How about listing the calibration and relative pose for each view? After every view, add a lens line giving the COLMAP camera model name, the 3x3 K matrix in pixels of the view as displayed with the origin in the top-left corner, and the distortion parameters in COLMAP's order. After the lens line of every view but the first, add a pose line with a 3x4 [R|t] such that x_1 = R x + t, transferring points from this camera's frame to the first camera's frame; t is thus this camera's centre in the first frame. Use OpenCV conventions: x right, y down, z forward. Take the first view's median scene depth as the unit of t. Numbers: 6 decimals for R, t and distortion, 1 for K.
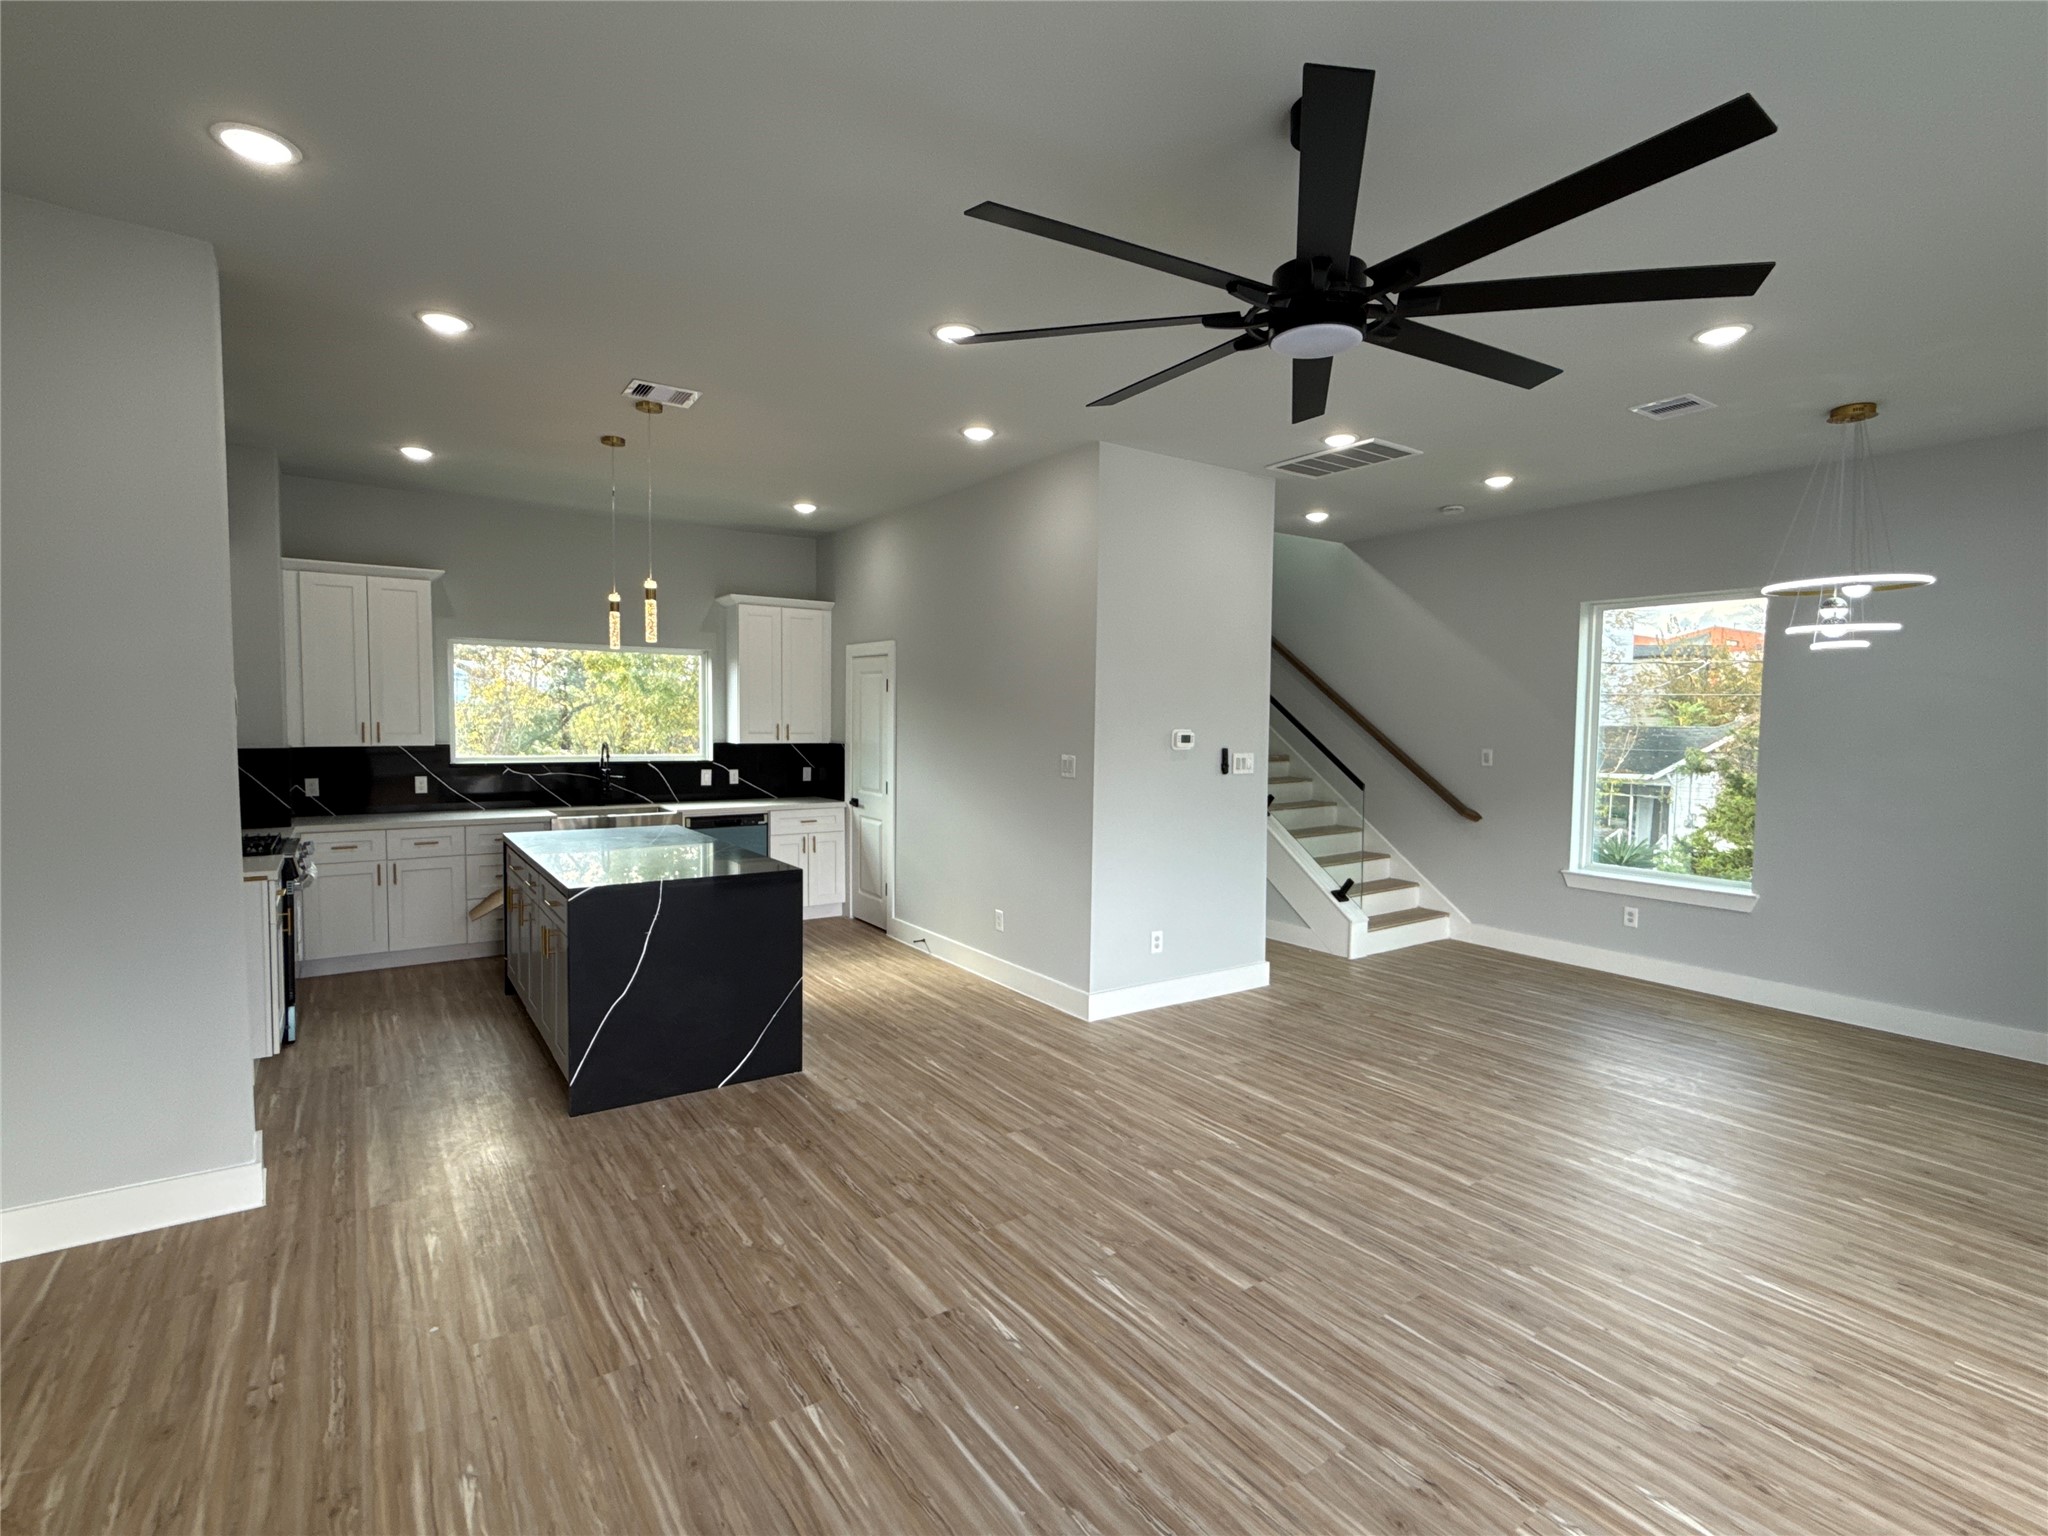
lens RADIAL K [[972.4, 0, 1019.3], [0, 972.4, 768.6], [0, 0, 1]] dist [0.000444, -0.000200]
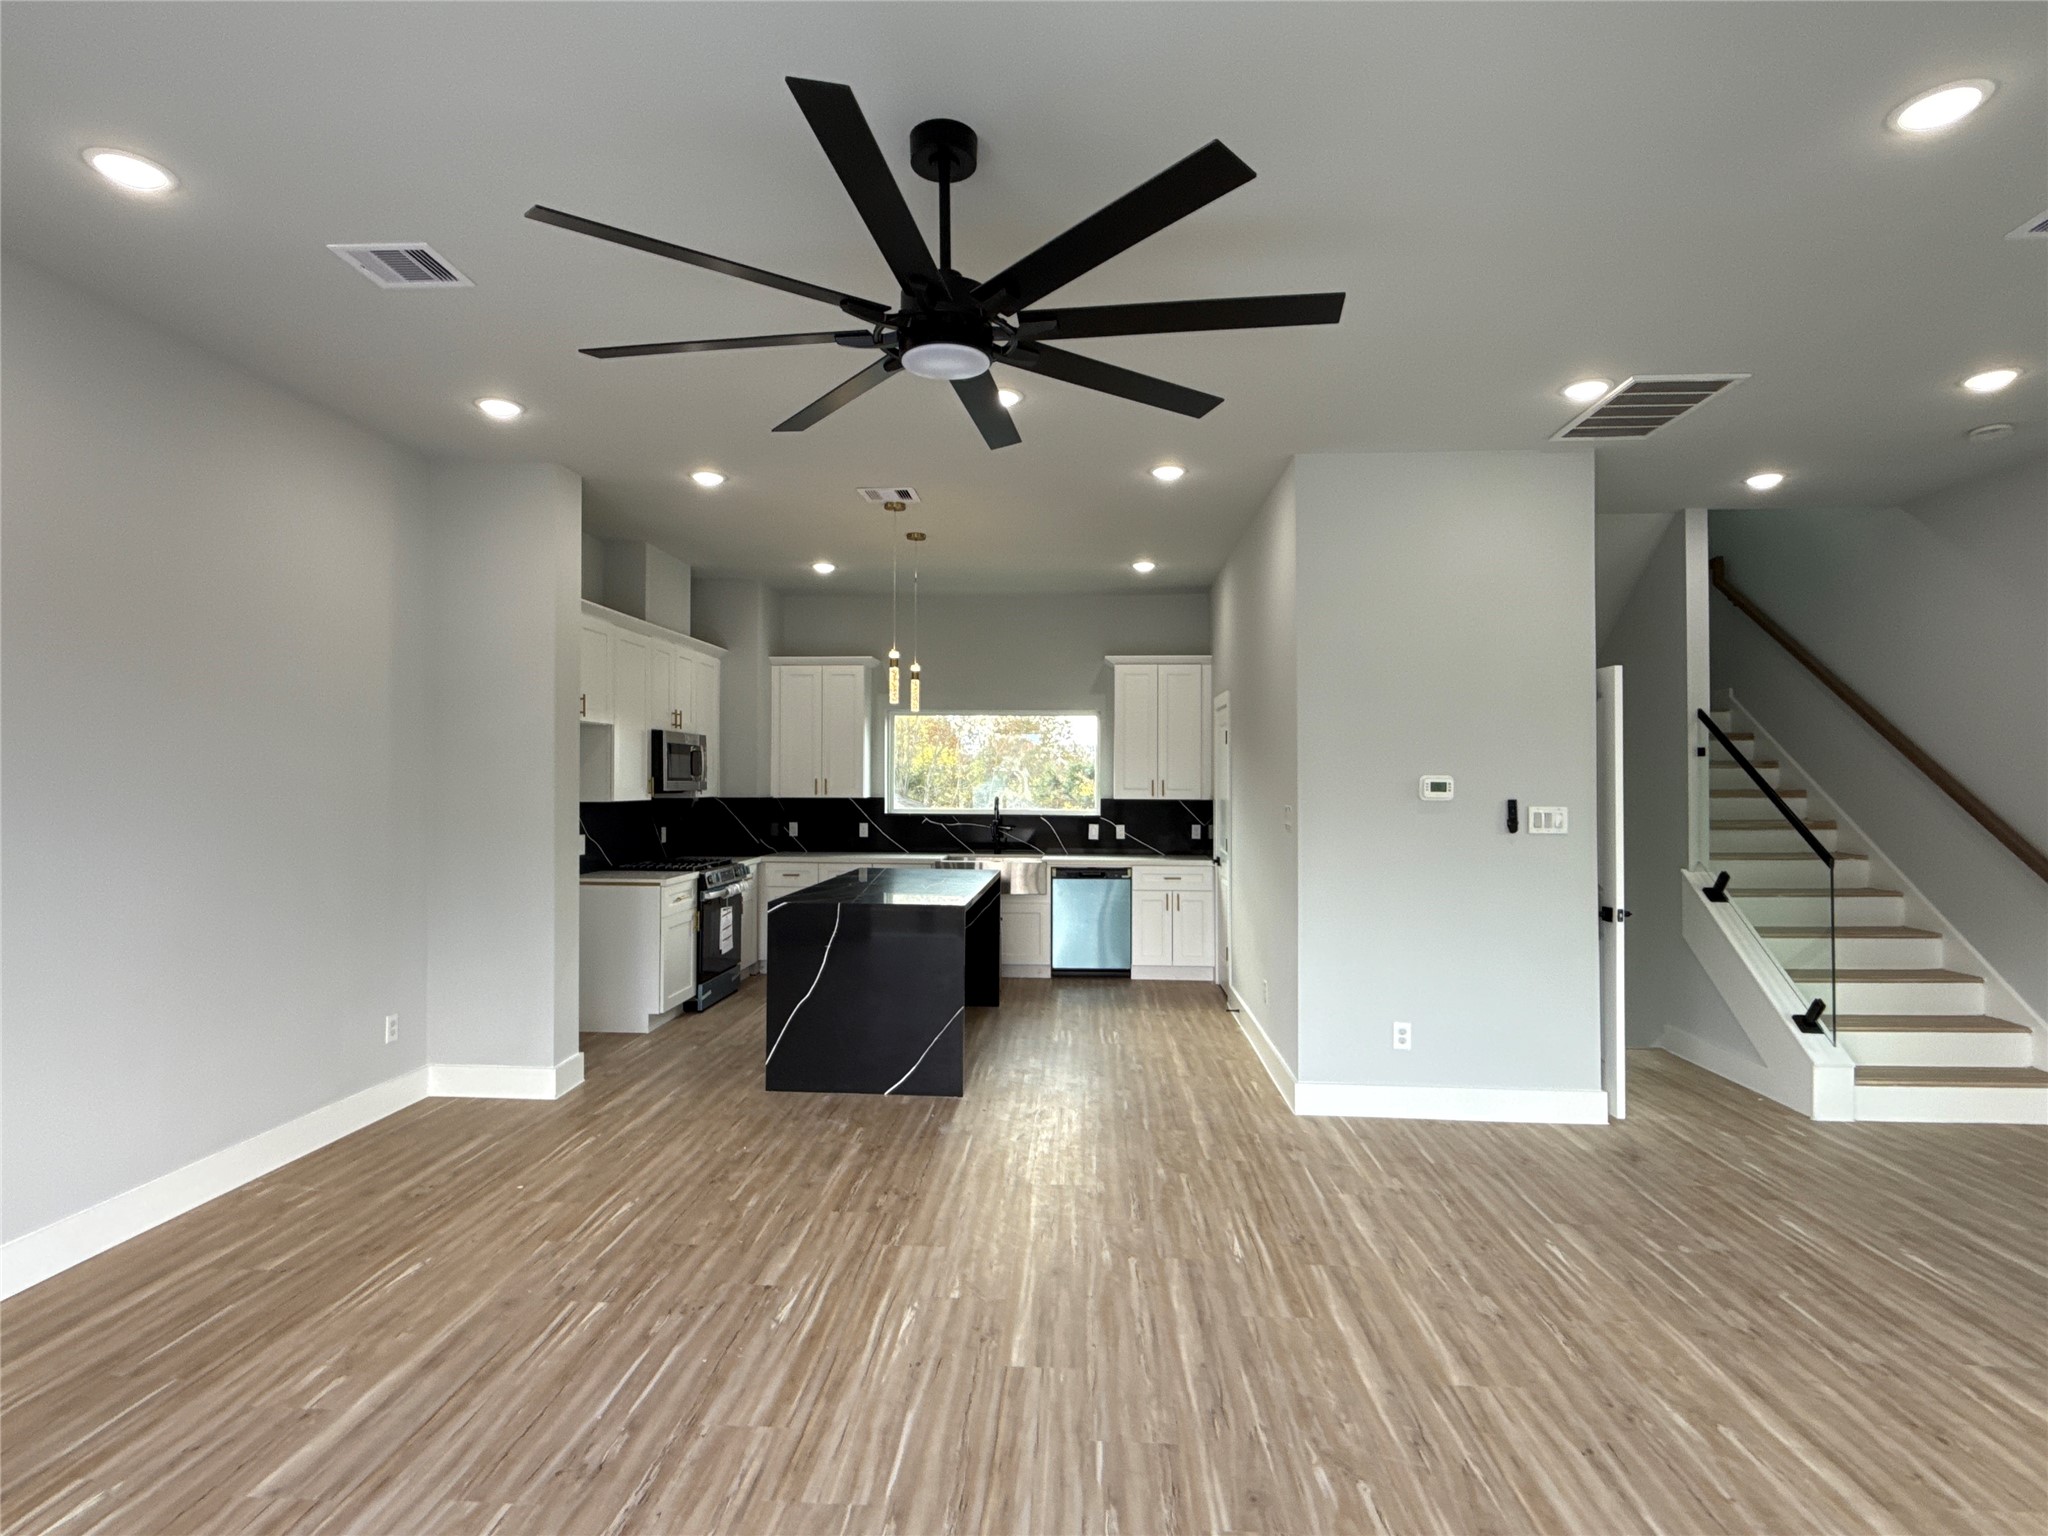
lens RADIAL K [[1044.1, 0, 1021.8], [0, 1044.1, 761.5], [0, 0, 1]] dist [0.000877, -0.000212]
pose [[0.785079, -0.019552, -0.619087, 0.512698], [-0.029240, 0.997217, -0.068574, 0.021347], [0.618705, 0.071938, 0.782322, 0.117700]]
